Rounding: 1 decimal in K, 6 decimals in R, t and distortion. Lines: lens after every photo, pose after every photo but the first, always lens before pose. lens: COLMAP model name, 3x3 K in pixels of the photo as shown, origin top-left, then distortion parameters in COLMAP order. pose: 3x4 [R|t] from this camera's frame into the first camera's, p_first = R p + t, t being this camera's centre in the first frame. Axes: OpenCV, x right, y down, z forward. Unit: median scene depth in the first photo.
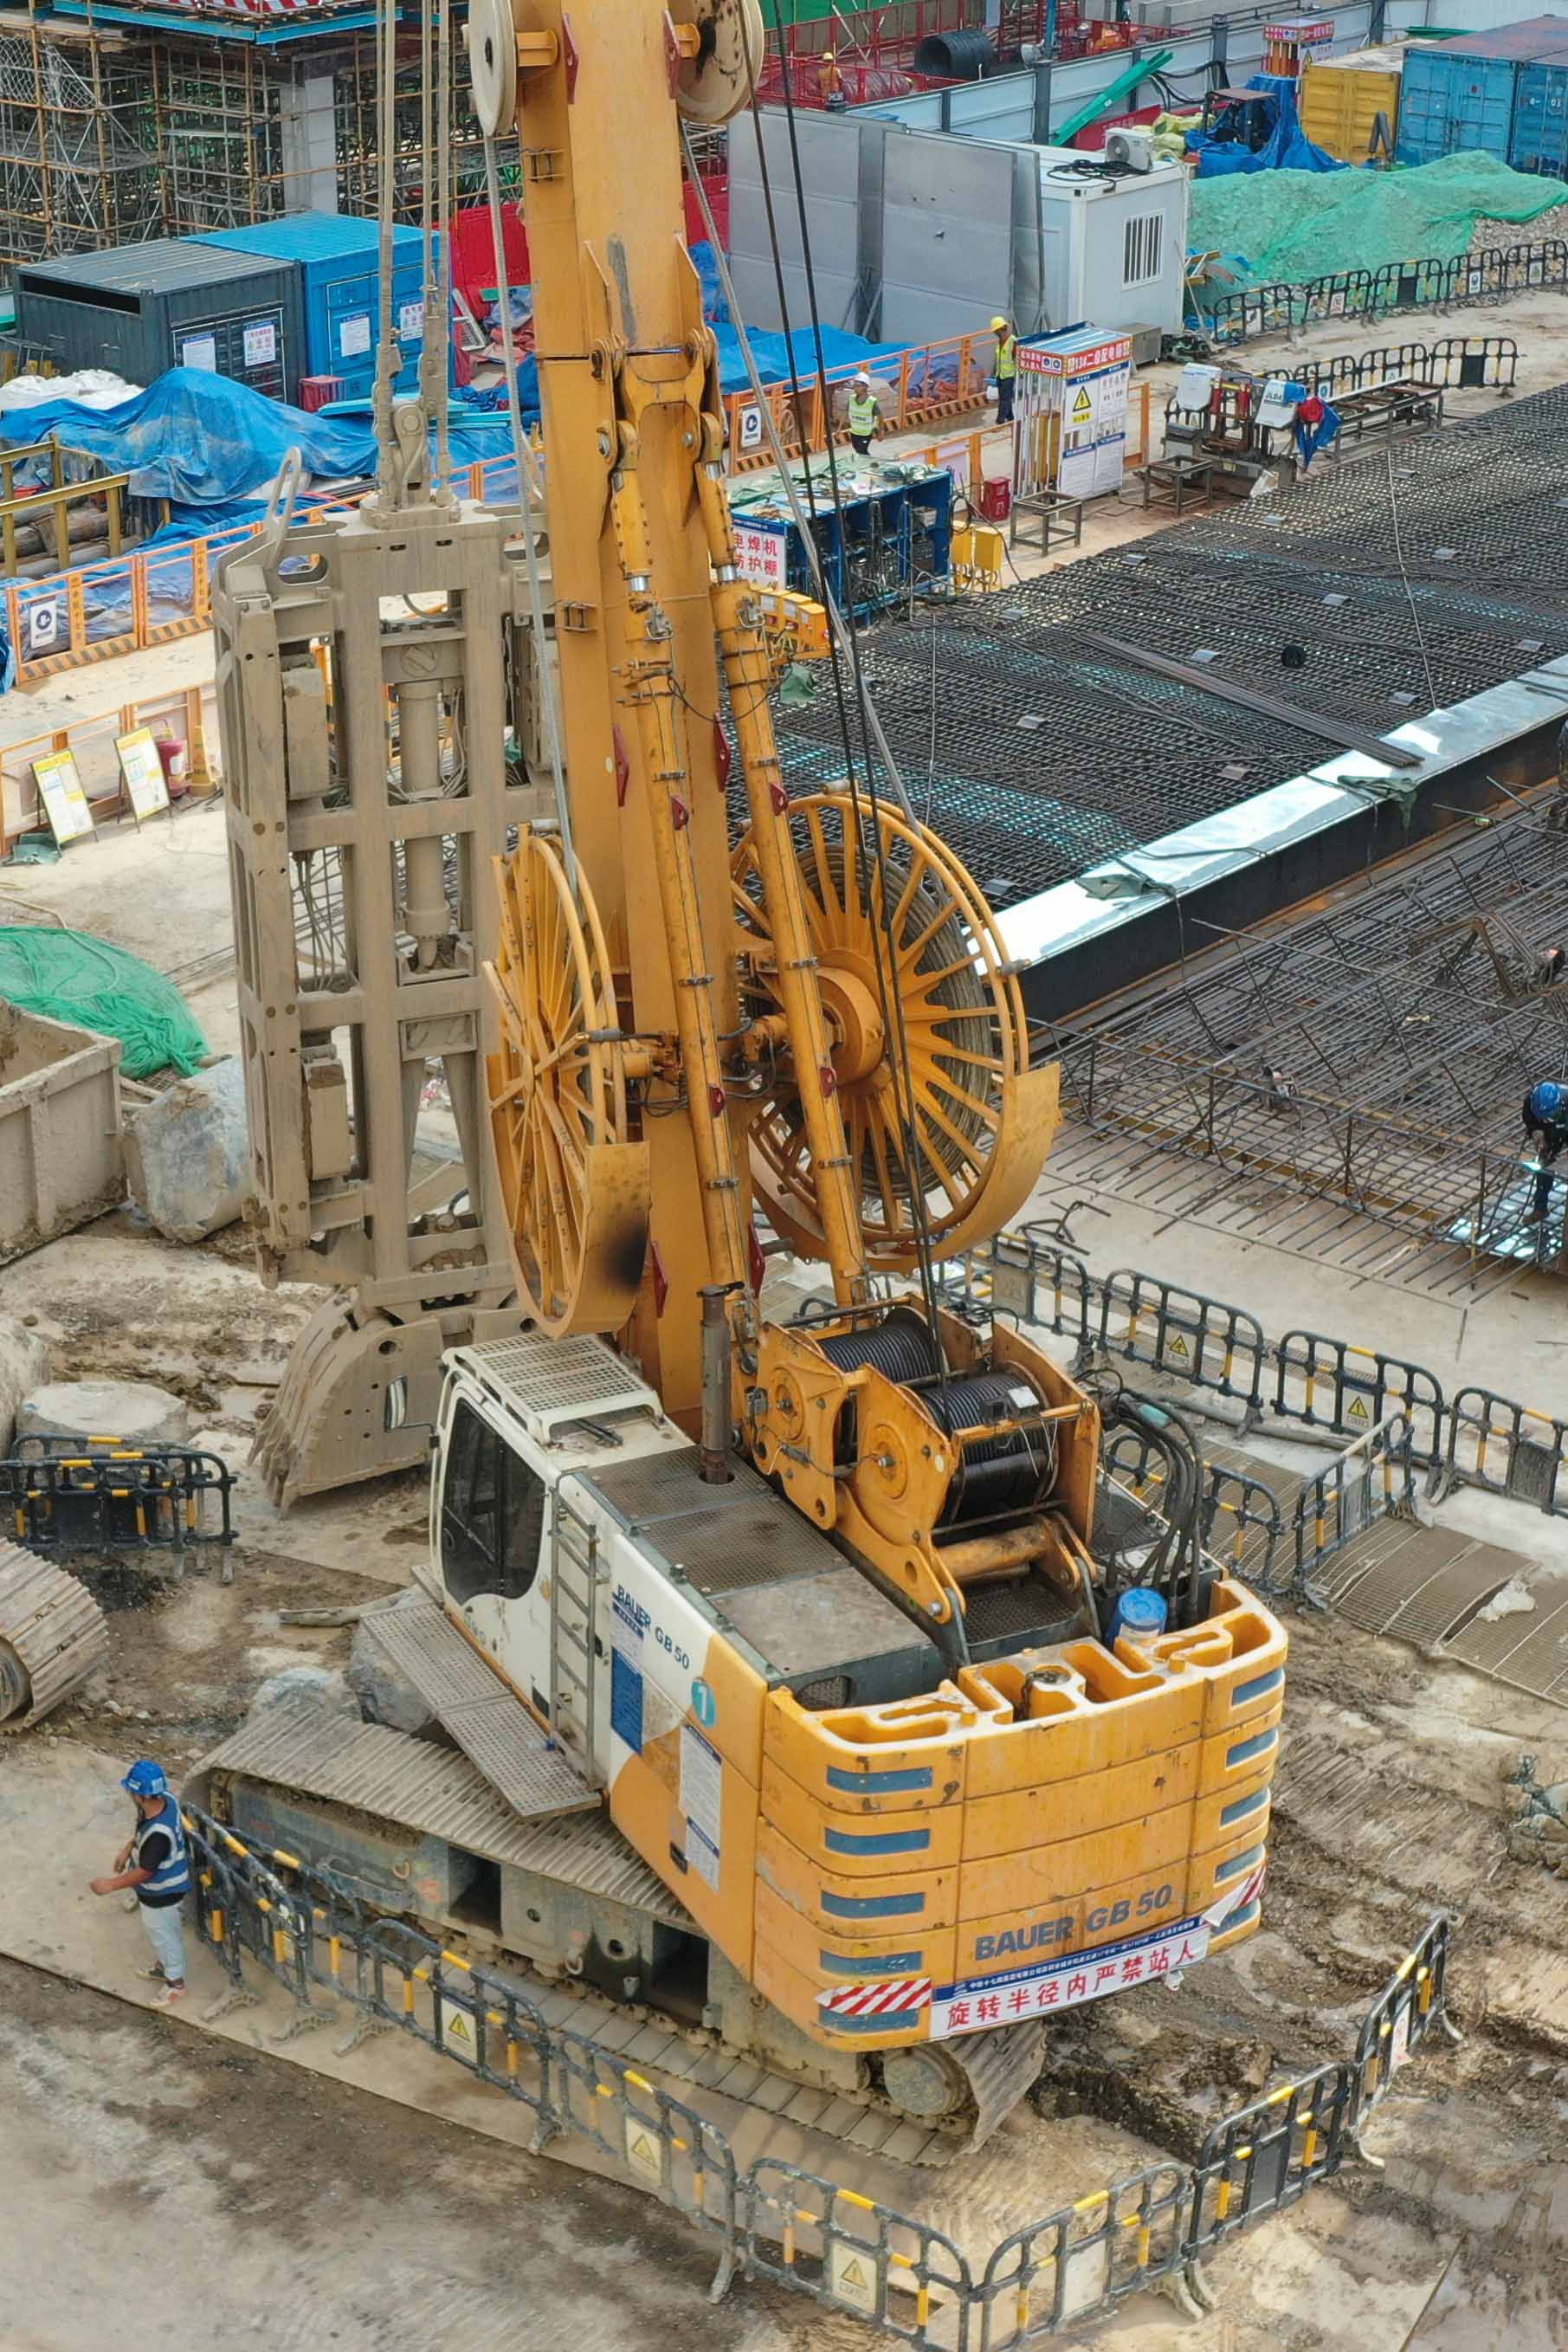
lens RADIAL K [[3475.6, 0, 783.8], [0, 3475.6, 1260.9], [0, 0, 1]] dist [0.011379, -0.011553]
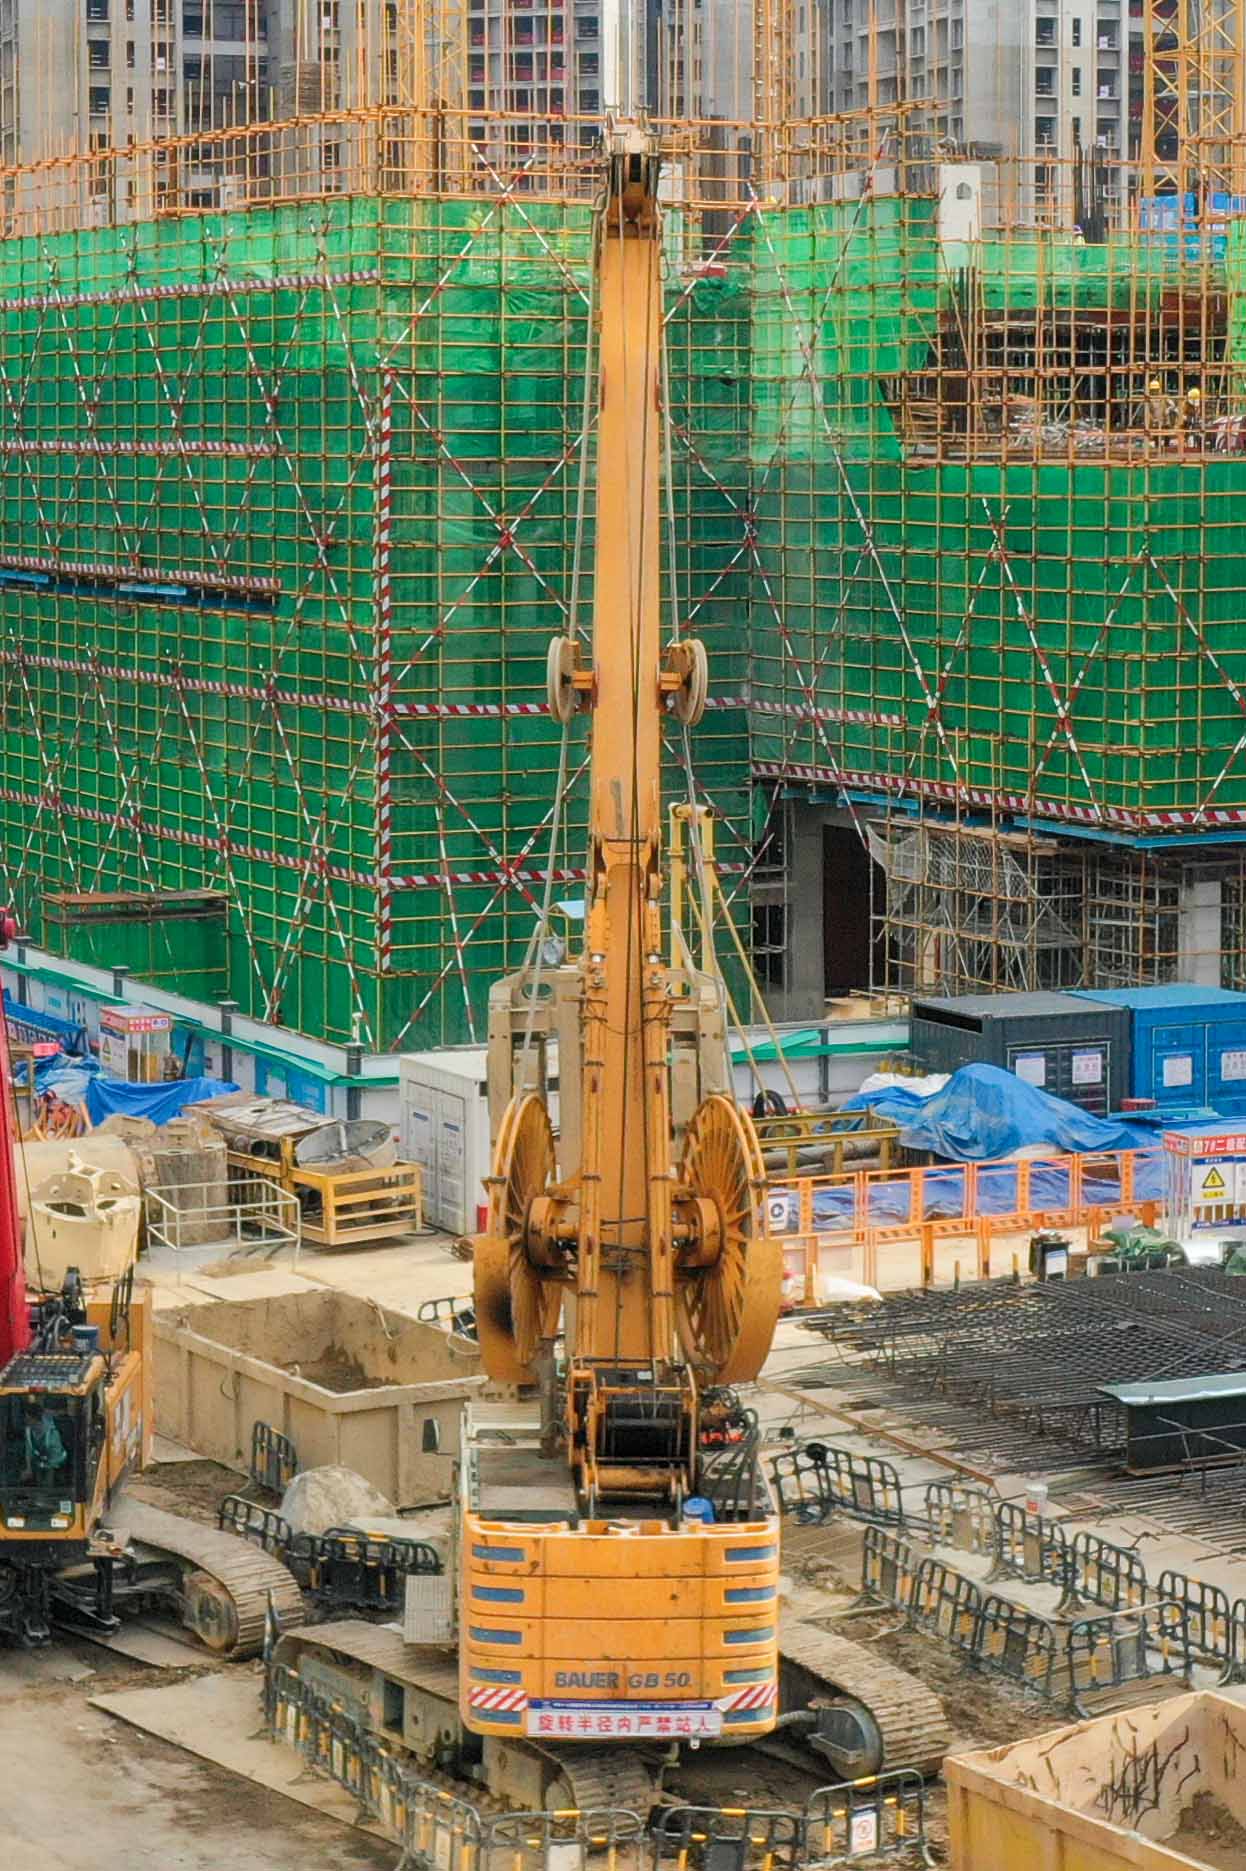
lens RADIAL K [[2790.9, 0, 623.0], [0, 2790.9, 935.5], [0, 0, 1]] dist [0.036833, -0.085190]
pose [[0.956116, 0.064284, -0.285849, 0.452623], [-0.145113, 0.951463, -0.271406, 0.214281], [0.254527, 0.300976, 0.919037, -0.375152]]
